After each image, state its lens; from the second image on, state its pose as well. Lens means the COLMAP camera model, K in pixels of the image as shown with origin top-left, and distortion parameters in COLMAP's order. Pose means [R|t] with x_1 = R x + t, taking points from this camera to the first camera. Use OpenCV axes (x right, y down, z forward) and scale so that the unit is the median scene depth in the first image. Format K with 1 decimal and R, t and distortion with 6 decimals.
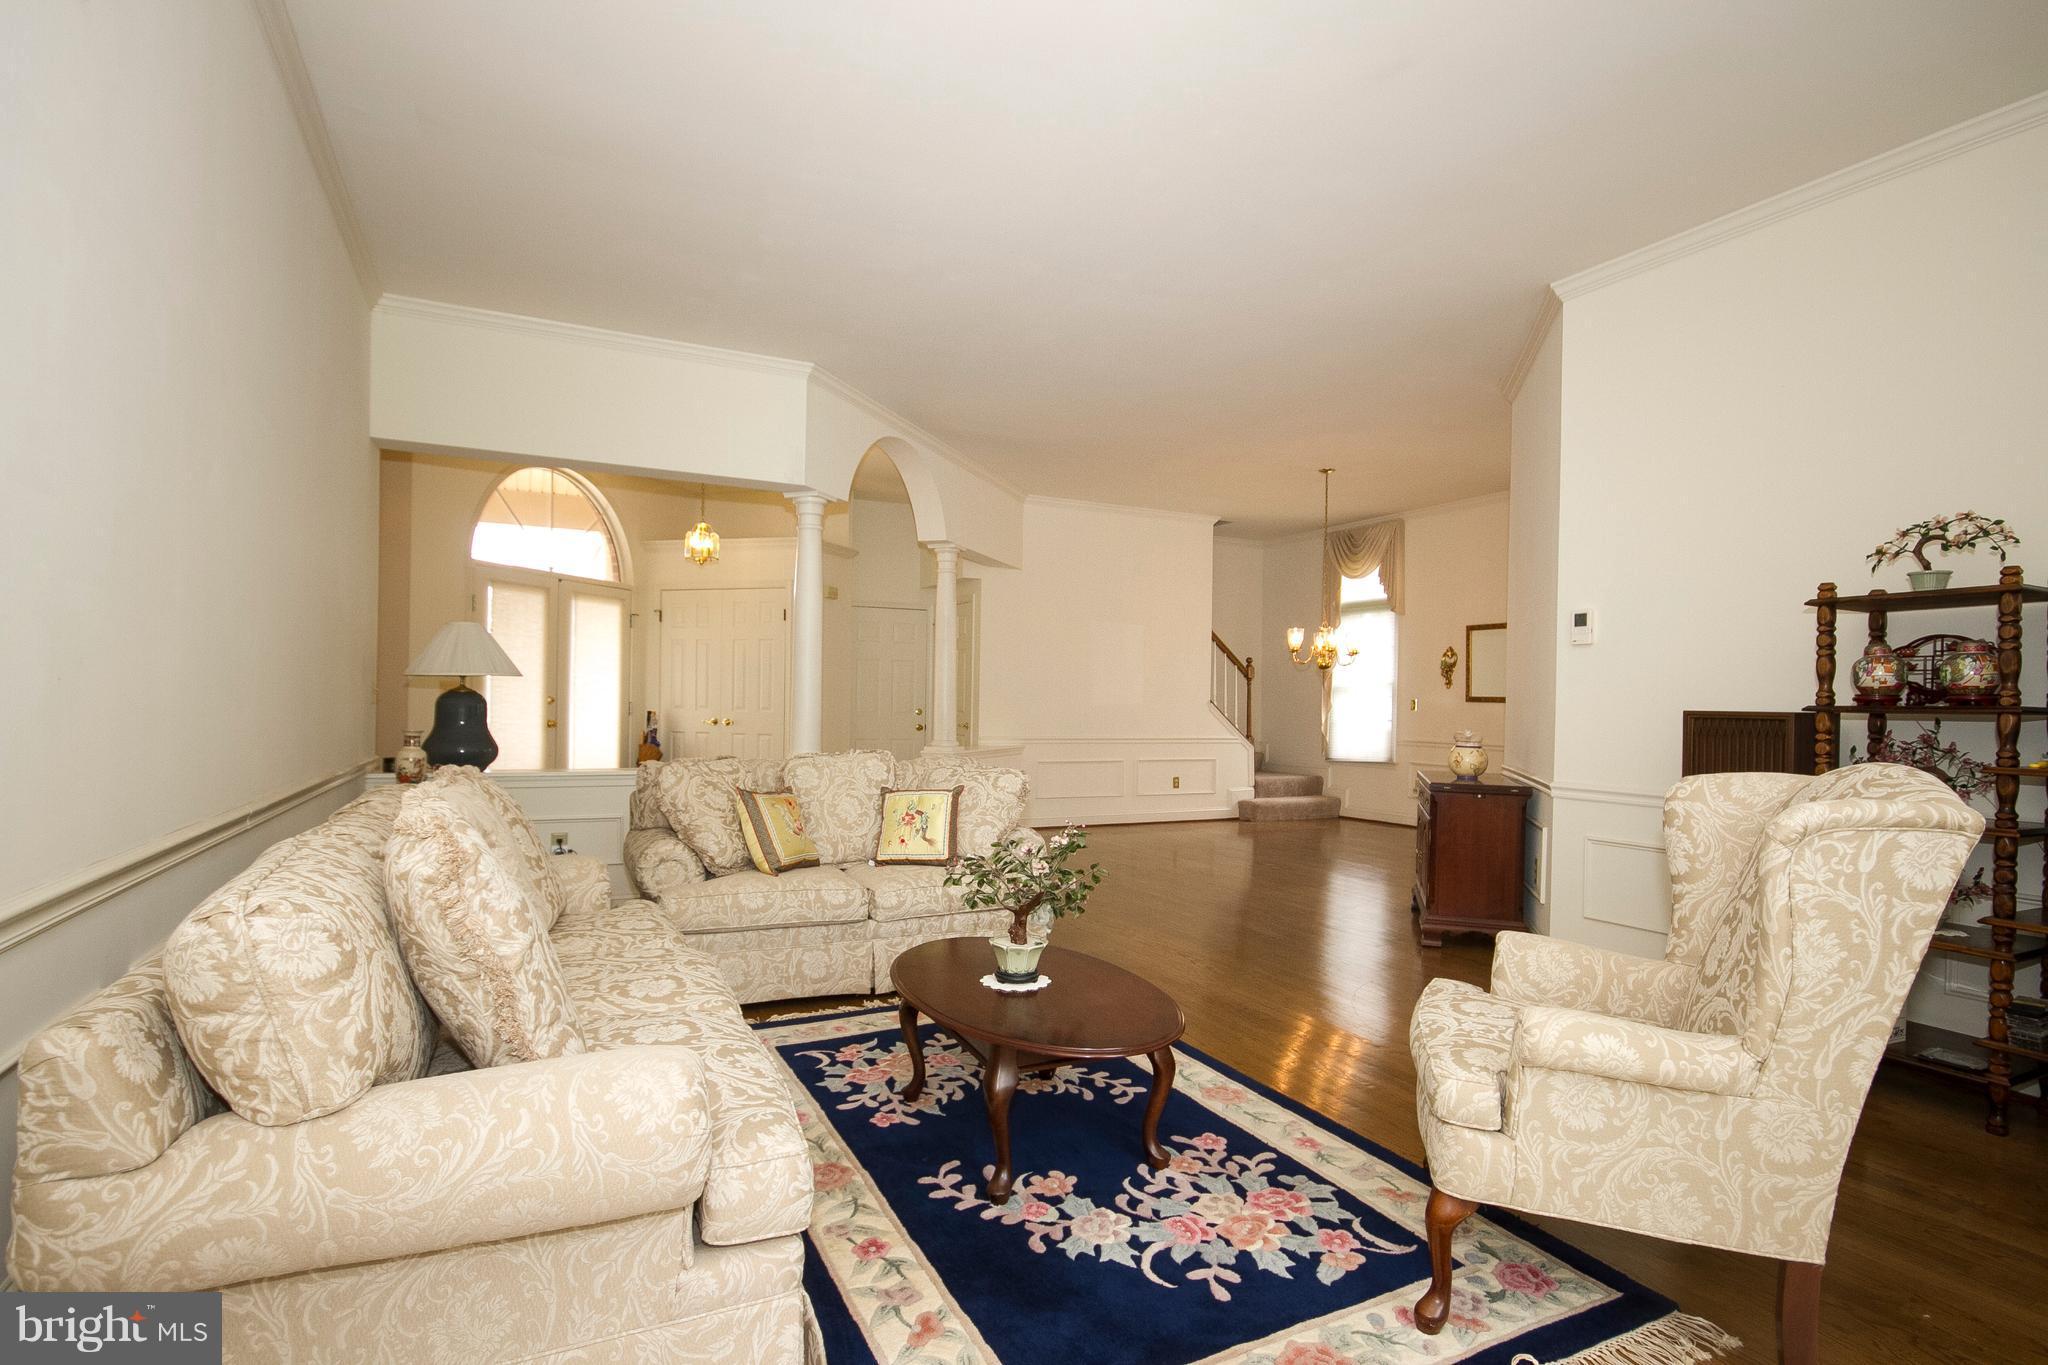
lens RADIAL K [[1045.3, 0, 1026.8], [0, 1045.3, 690.3], [0, 0, 1]] dist [-0.001402, -0.000127]
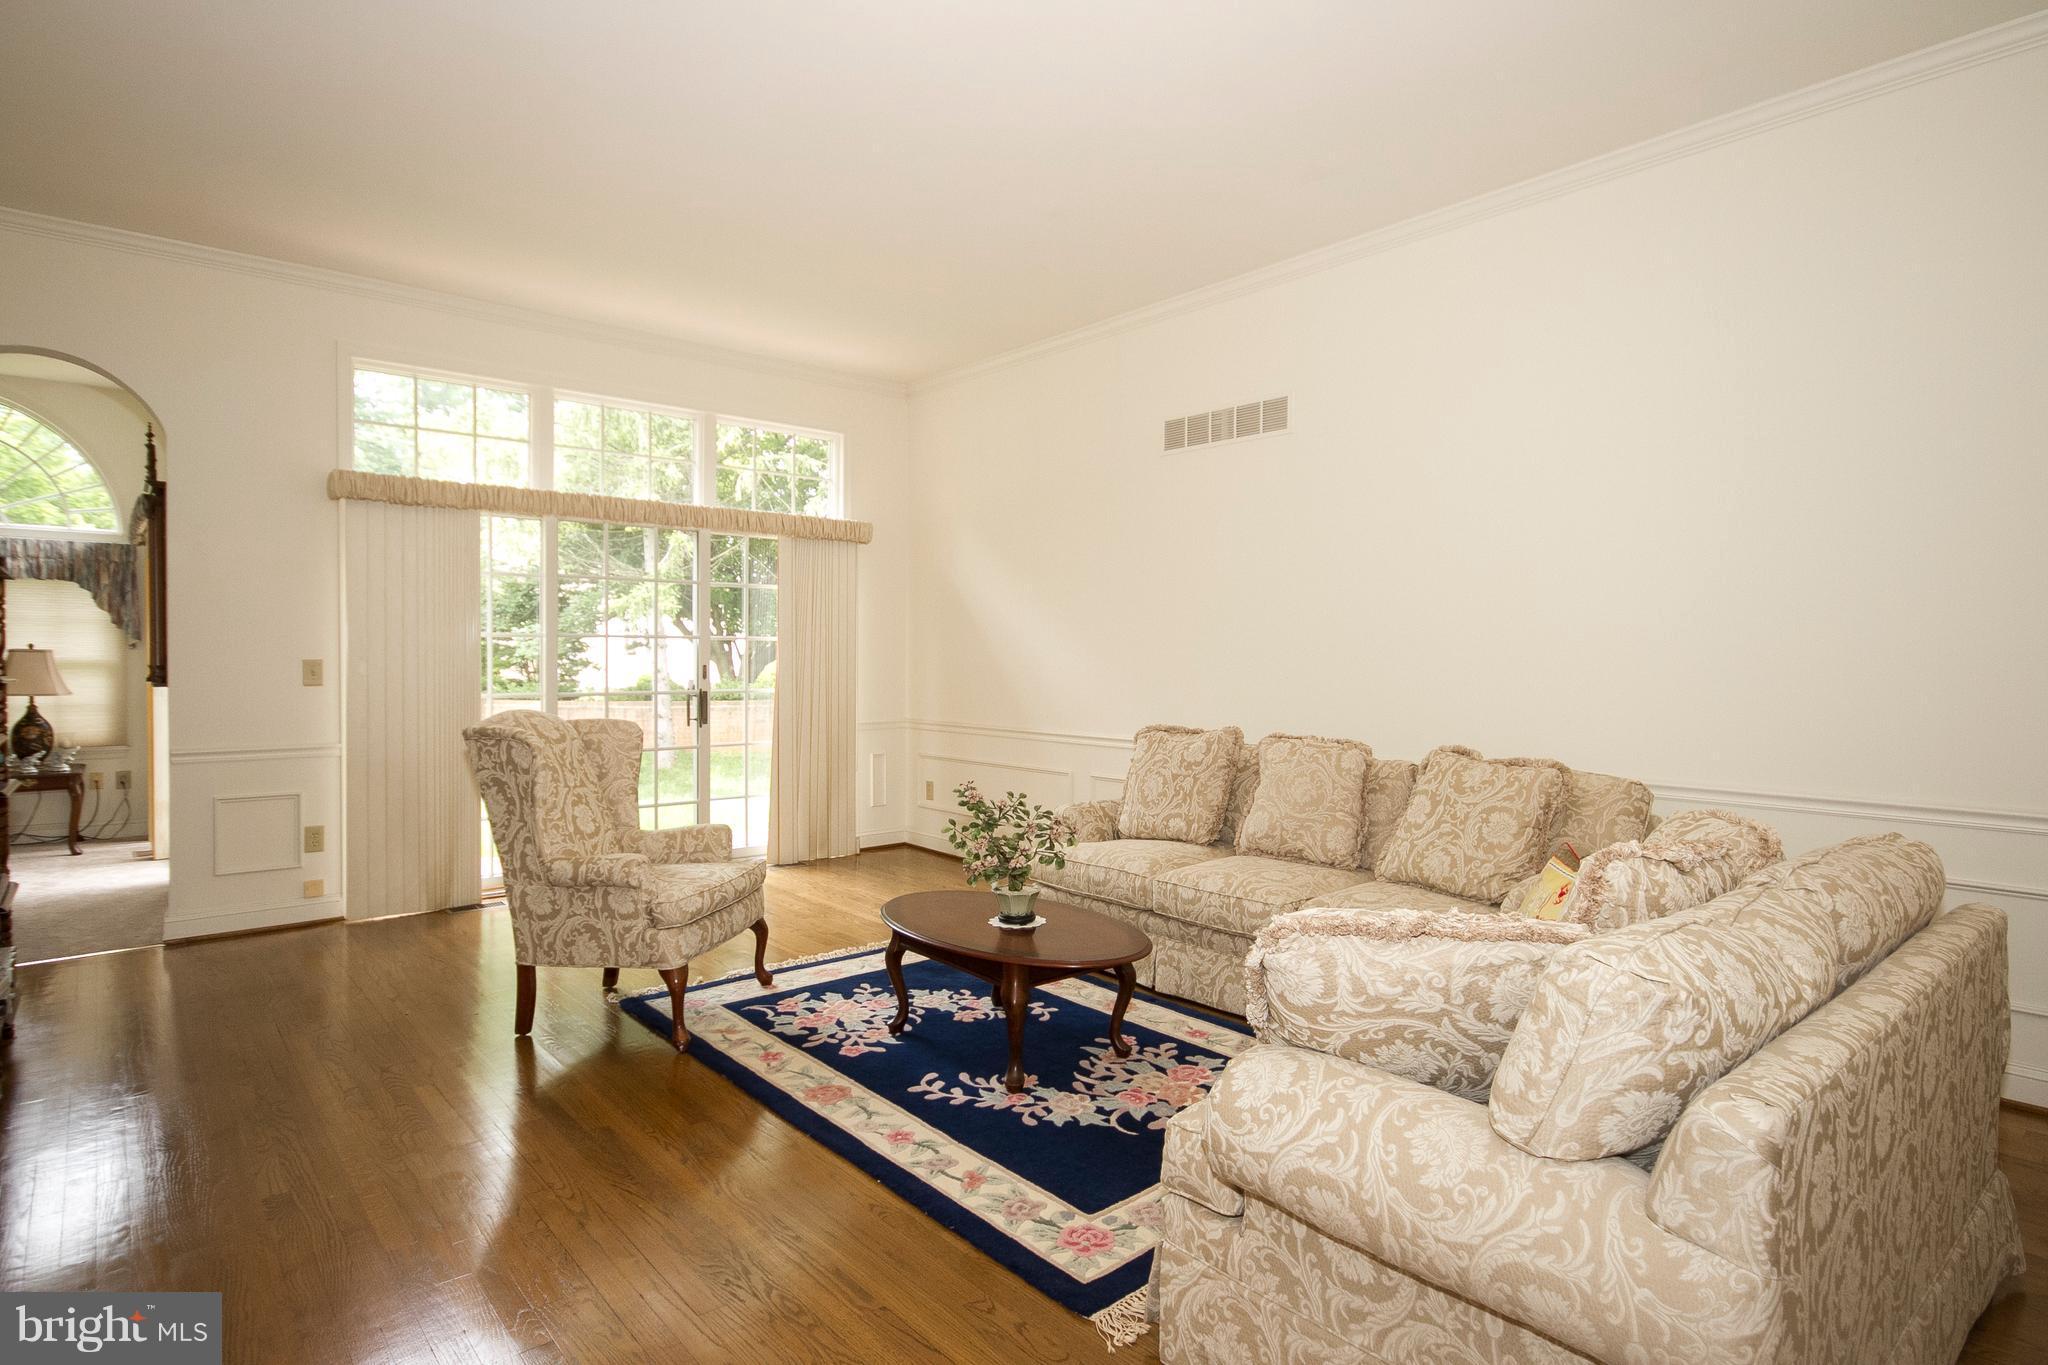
lens RADIAL K [[1045.3, 0, 1021.3], [0, 1045.3, 673.2], [0, 0, 1]] dist [-0.001402, -0.000127]
pose [[-0.971297, -0.014797, -0.237409, 0.296568], [-0.015769, 0.999873, 0.002197, -0.010740], [0.237346, 0.005878, -0.971407, 2.345930]]
